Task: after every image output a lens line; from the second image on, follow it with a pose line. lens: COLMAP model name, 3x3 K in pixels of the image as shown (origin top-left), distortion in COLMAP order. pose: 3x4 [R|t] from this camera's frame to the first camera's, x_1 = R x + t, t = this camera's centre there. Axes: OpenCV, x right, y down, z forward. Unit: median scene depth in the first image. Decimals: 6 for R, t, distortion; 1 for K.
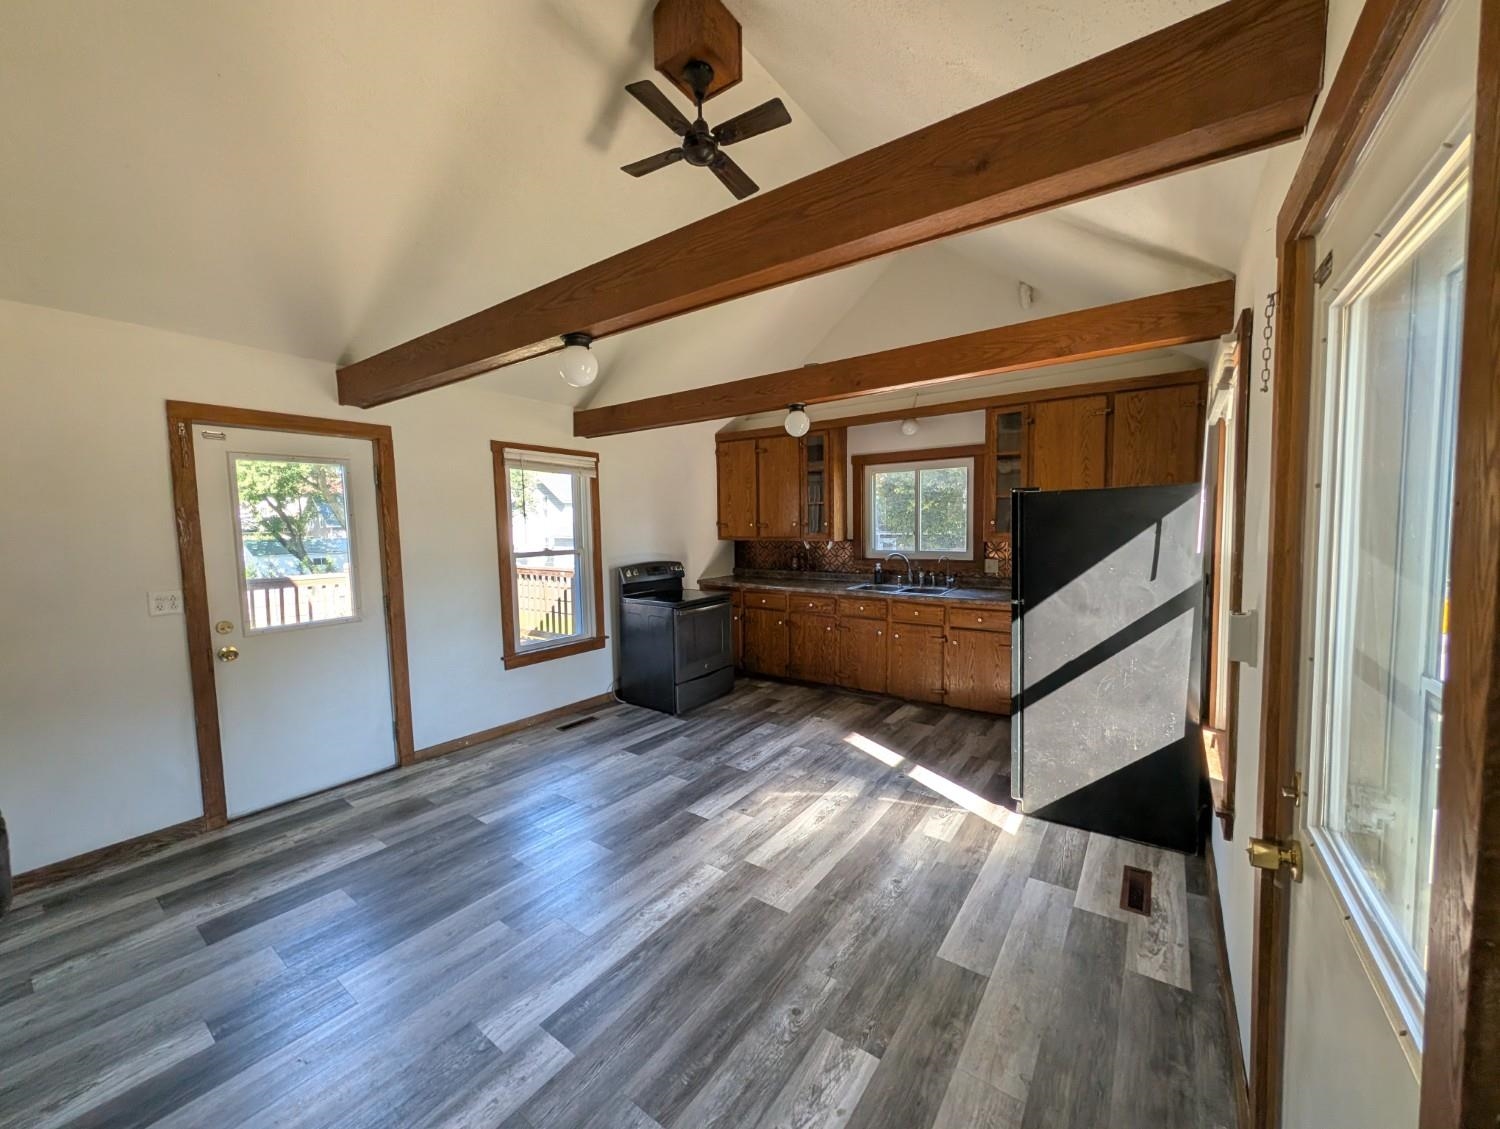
lens RADIAL K [[578.6, 0, 750.3], [0, 578.6, 560.2], [0, 0, 1]] dist [-0.001545, 0.000276]
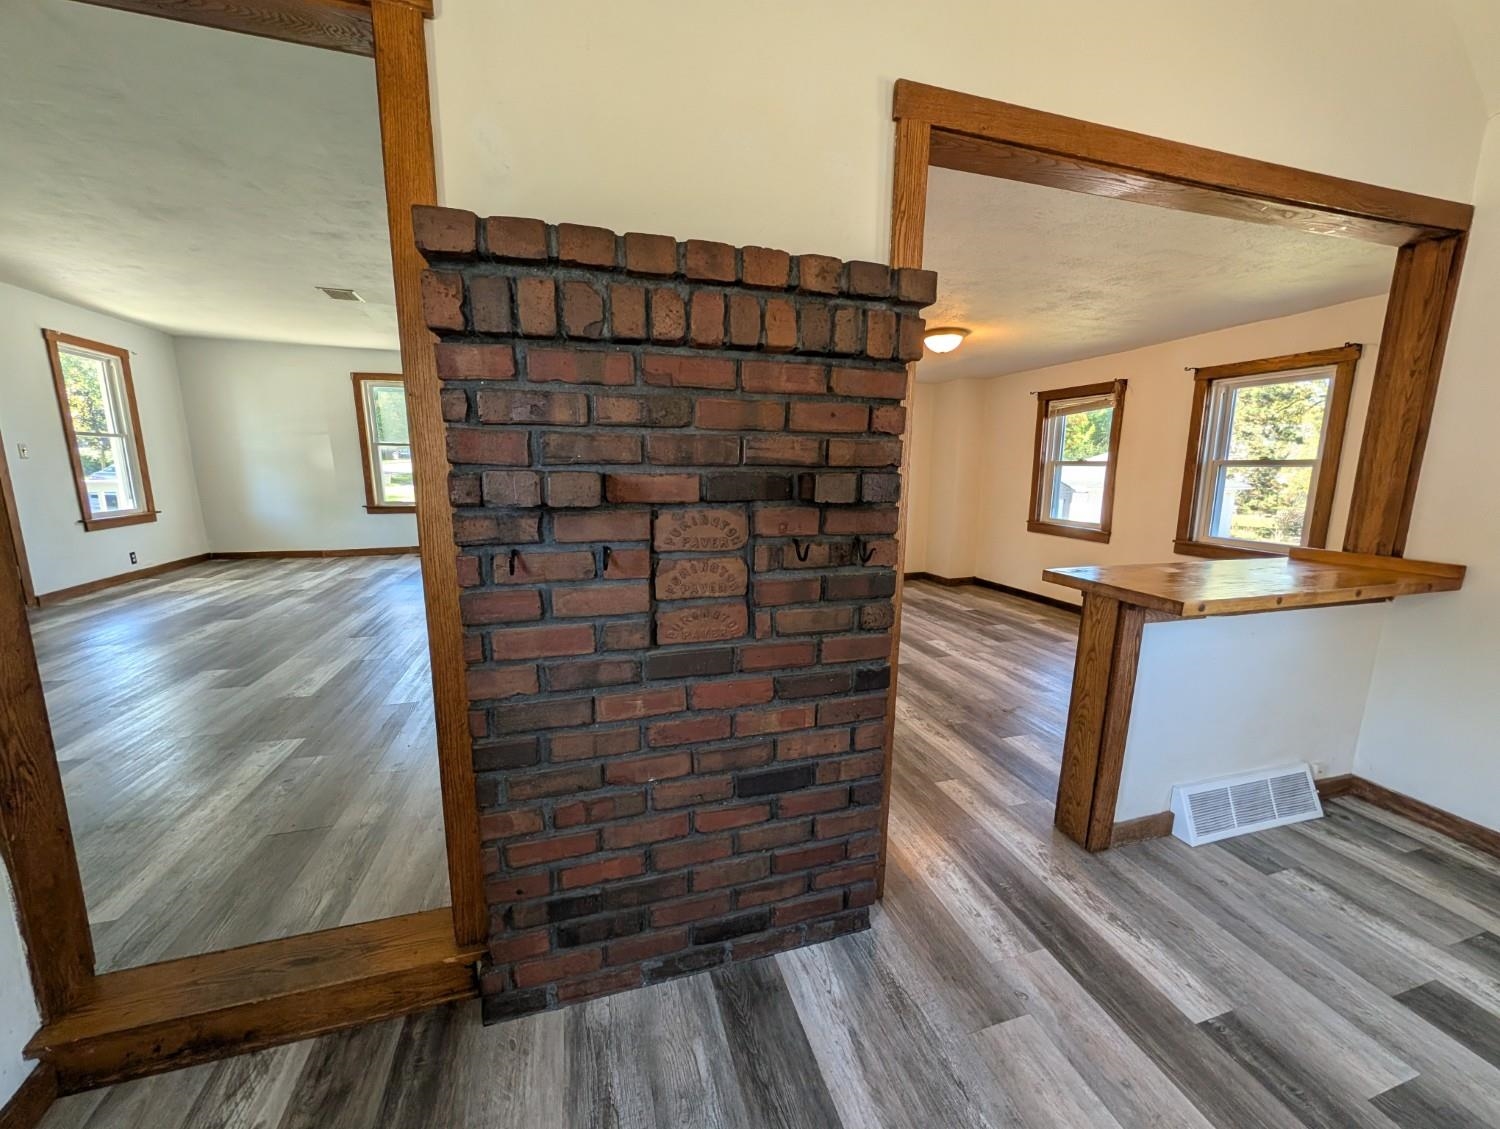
lens RADIAL K [[578.6, 0, 751.8], [0, 578.6, 569.3], [0, 0, 1]] dist [-0.001545, 0.000276]
pose [[-0.613551, 0.150887, -0.775105, -0.011362], [-0.053597, 0.971354, 0.231516, 0.041875], [0.787834, 0.183590, -0.587888, 0.548919]]
